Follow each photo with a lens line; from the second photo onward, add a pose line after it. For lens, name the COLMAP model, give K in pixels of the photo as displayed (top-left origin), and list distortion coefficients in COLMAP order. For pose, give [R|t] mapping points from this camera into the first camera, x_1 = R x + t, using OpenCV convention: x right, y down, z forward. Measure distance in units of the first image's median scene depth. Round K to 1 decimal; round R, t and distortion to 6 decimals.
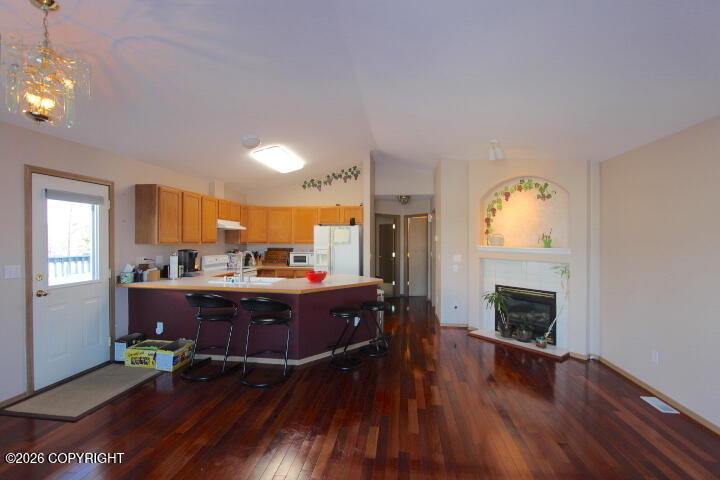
lens RADIAL K [[334.4, 0, 362.3], [0, 334.4, 243.1], [0, 0, 1]] dist [-0.013879, 0.000509]
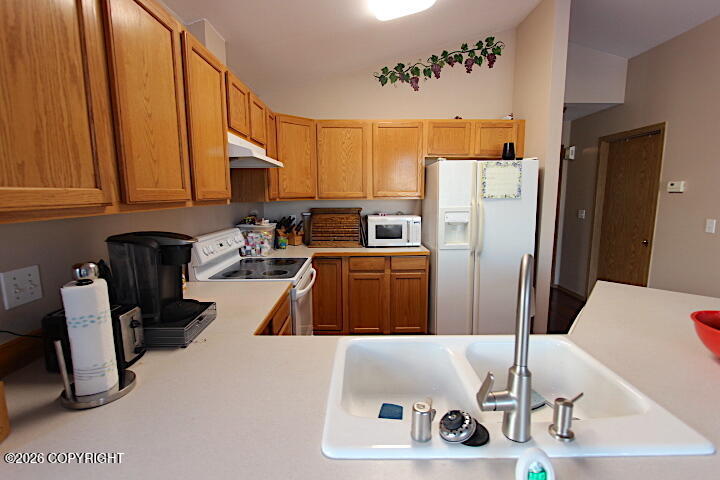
lens RADIAL K [[334.4, 0, 362.3], [0, 334.4, 243.1], [0, 0, 1]] dist [-0.013879, 0.000509]
pose [[0.991315, -0.028149, 0.128463, -0.287099], [0.009524, 0.989625, 0.143356, -0.005696], [-0.131165, -0.140887, 0.981298, 0.529609]]
